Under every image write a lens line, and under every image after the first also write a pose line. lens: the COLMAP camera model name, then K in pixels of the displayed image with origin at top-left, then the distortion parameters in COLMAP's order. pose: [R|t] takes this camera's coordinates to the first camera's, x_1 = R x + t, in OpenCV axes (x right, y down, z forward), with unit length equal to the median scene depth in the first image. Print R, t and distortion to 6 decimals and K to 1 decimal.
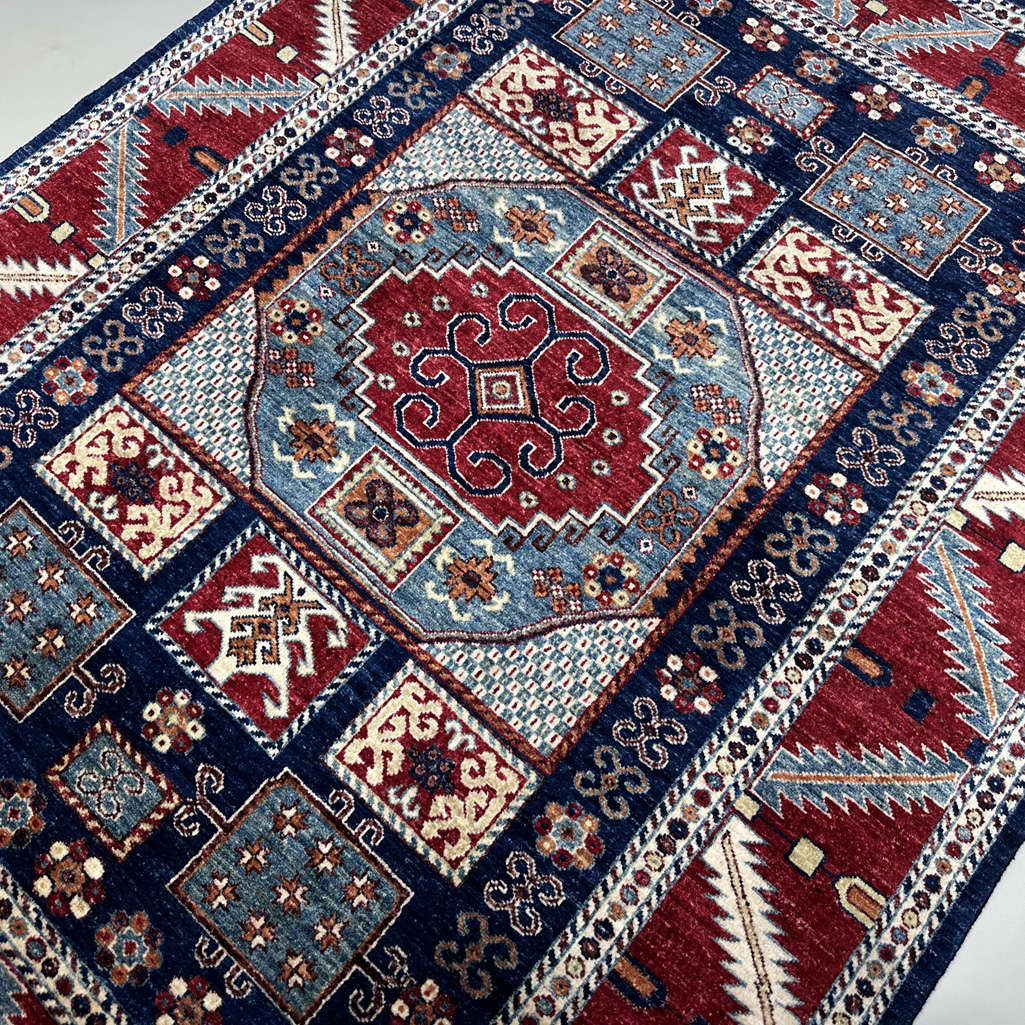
lens RADIAL K [[981.0, 0, 512.5], [0, 981.0, 512.5], [0, 0, 1]] dist [0.104352, -0.201012]
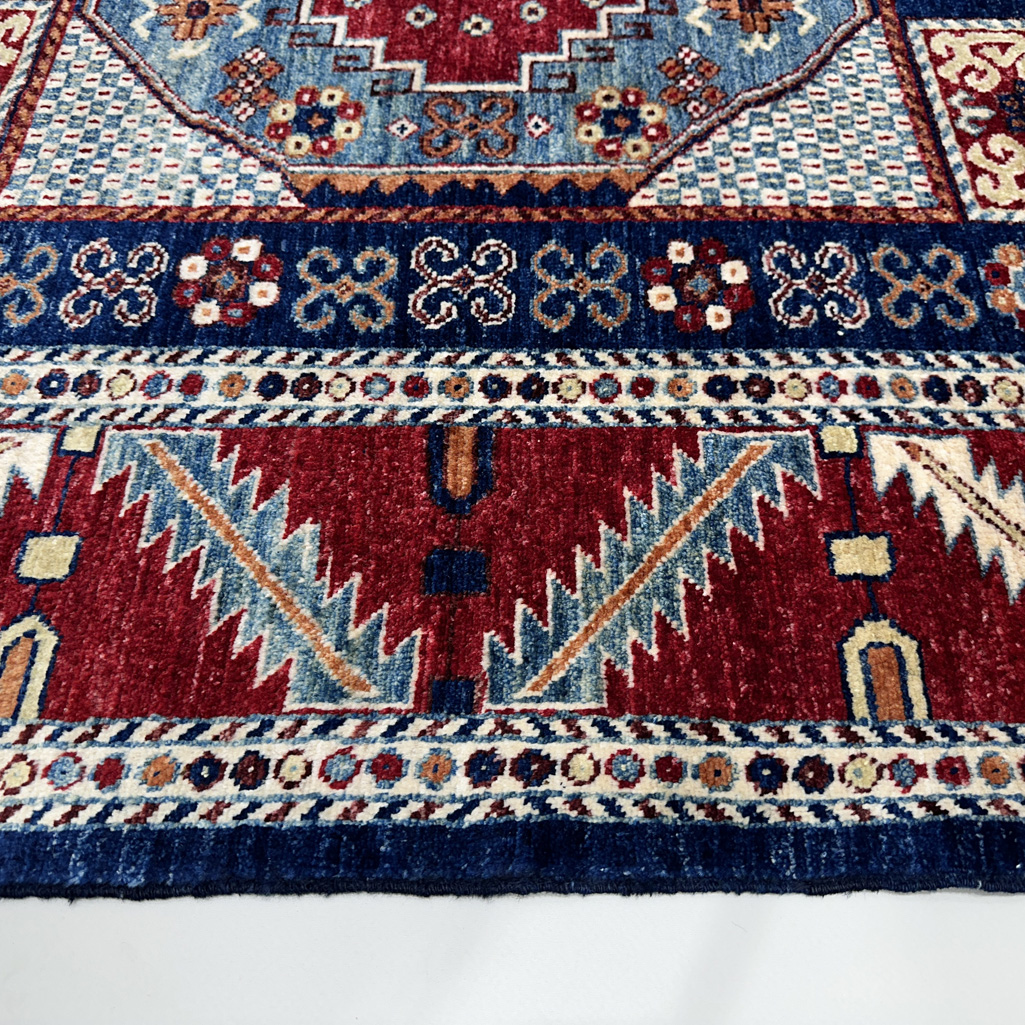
lens RADIAL K [[981.0, 0, 512.5], [0, 981.0, 512.5], [0, 0, 1]] dist [0.104352, -0.201012]
pose [[-0.654380, -0.649368, 0.387438, -0.487606], [0.699039, -0.324135, 0.637402, -0.598175], [-0.288326, 0.687937, 0.666041, 0.747671]]
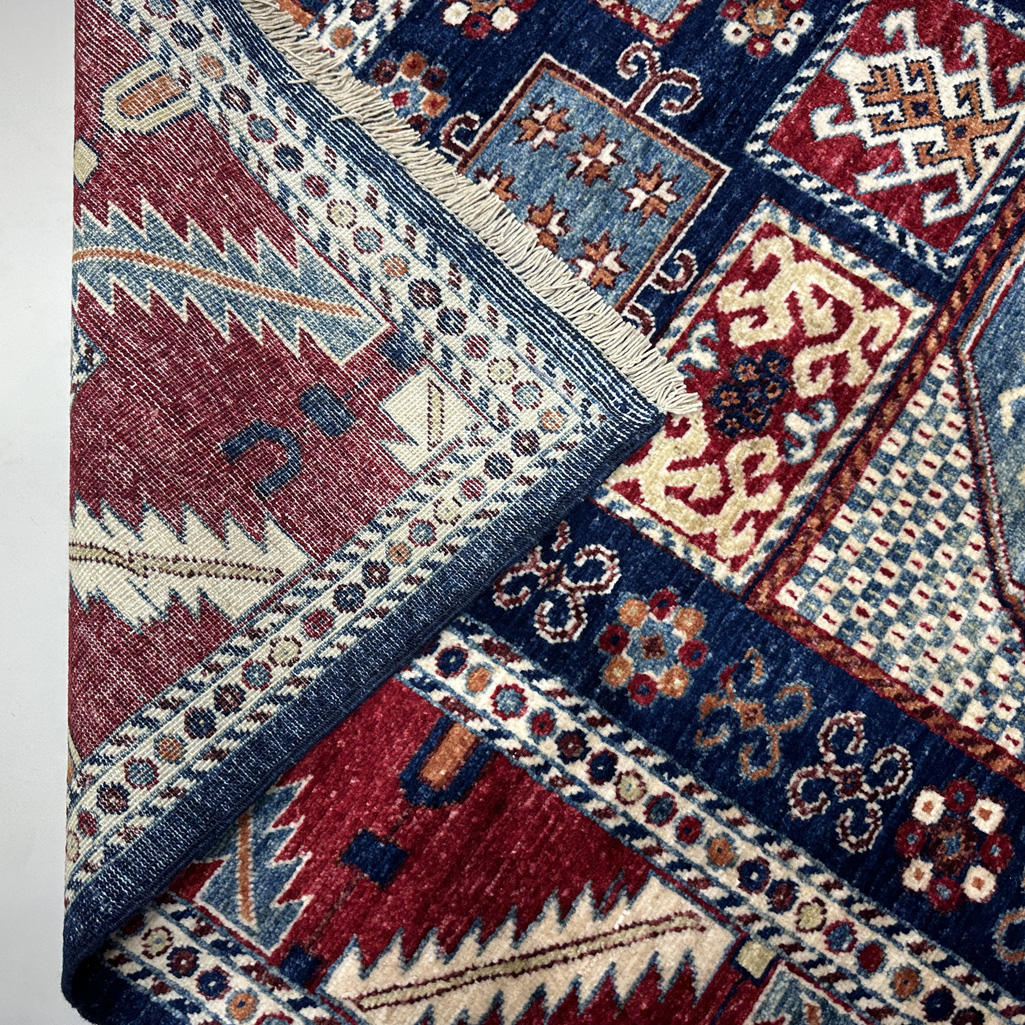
lens RADIAL K [[981.0, 0, 512.5], [0, 981.0, 512.5], [0, 0, 1]] dist [0.104352, -0.201012]
pose [[-0.110187, -0.971064, 0.211879, -0.097155], [0.914039, -0.015274, 0.405338, -0.710907], [-0.390373, 0.238329, 0.889274, 0.672690]]
